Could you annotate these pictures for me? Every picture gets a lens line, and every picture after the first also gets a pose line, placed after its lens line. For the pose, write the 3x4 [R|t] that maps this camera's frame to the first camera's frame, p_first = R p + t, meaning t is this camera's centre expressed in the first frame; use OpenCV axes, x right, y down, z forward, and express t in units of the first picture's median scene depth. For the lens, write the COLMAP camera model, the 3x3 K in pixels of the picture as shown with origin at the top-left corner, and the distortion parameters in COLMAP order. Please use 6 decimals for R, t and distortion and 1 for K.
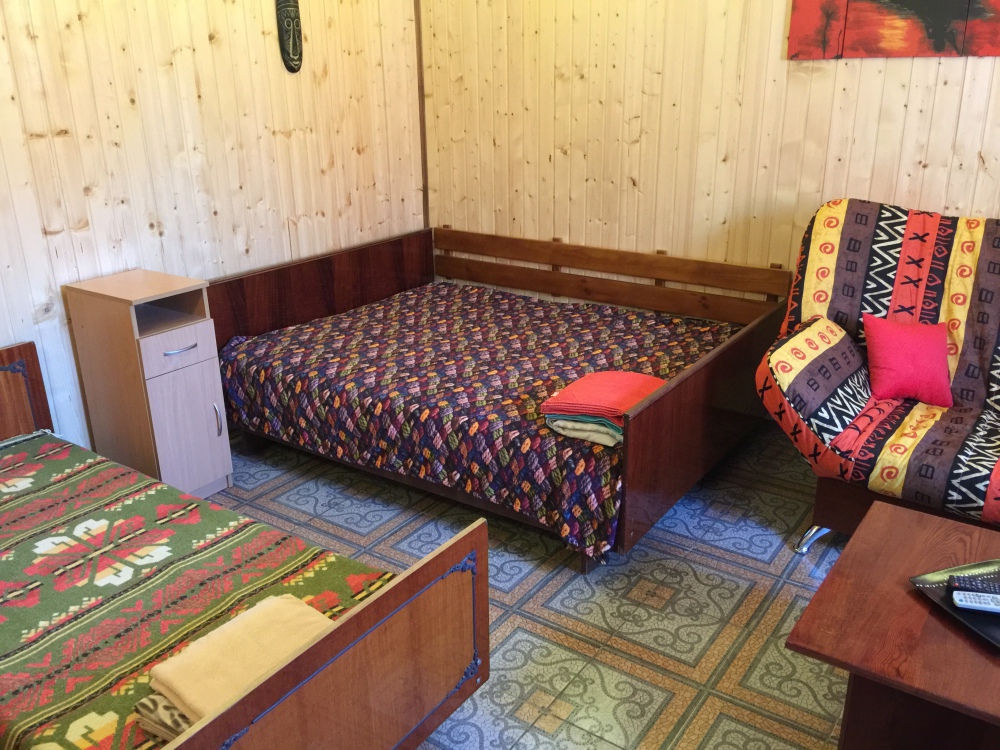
lens RADIAL K [[847.4, 0, 494.2], [0, 847.4, 372.4], [0, 0, 1]] dist [0.078466, -0.136400]
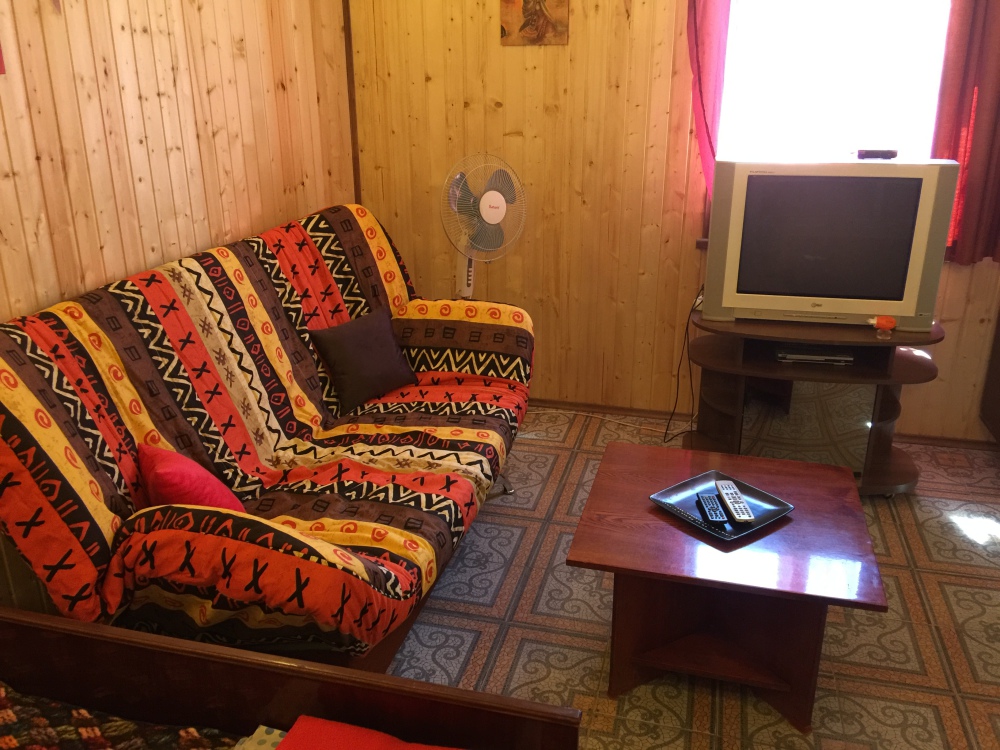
lens RADIAL K [[847.4, 0, 497.7], [0, 847.4, 375.2], [0, 0, 1]] dist [0.078466, -0.136400]
pose [[-0.355237, -0.305753, 0.883358, -0.198334], [0.325959, 0.845163, 0.423615, -0.311148], [-0.876104, 0.438423, -0.200570, 0.849866]]
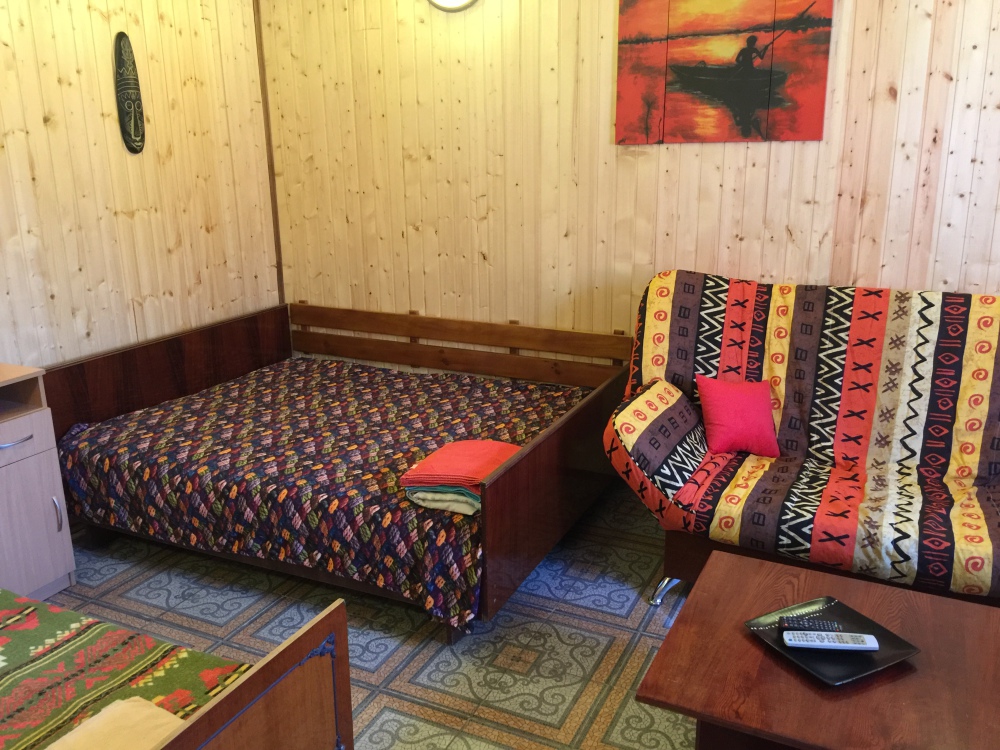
lens RADIAL K [[847.4, 0, 498.6], [0, 847.4, 373.6], [0, 0, 1]] dist [0.078466, -0.136400]
pose [[0.986469, -0.040556, 0.158852, 0.013289], [0.052467, 0.996058, -0.071518, -0.006305], [-0.155325, 0.078885, 0.984709, -0.020882]]
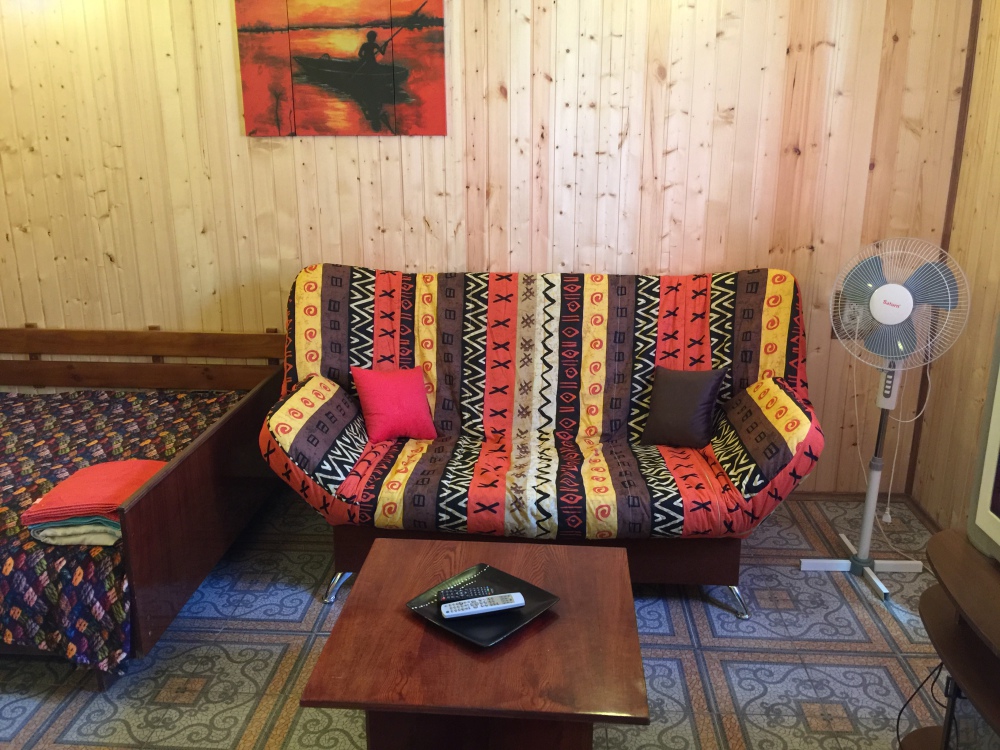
lens RADIAL K [[847.4, 0, 497.4], [0, 847.4, 371.1], [0, 0, 1]] dist [0.078466, -0.136400]
pose [[0.853037, -0.129877, 0.505430, 0.042459], [0.166224, 0.985711, -0.027253, -0.003342], [-0.494669, 0.107263, 0.862437, -0.022368]]
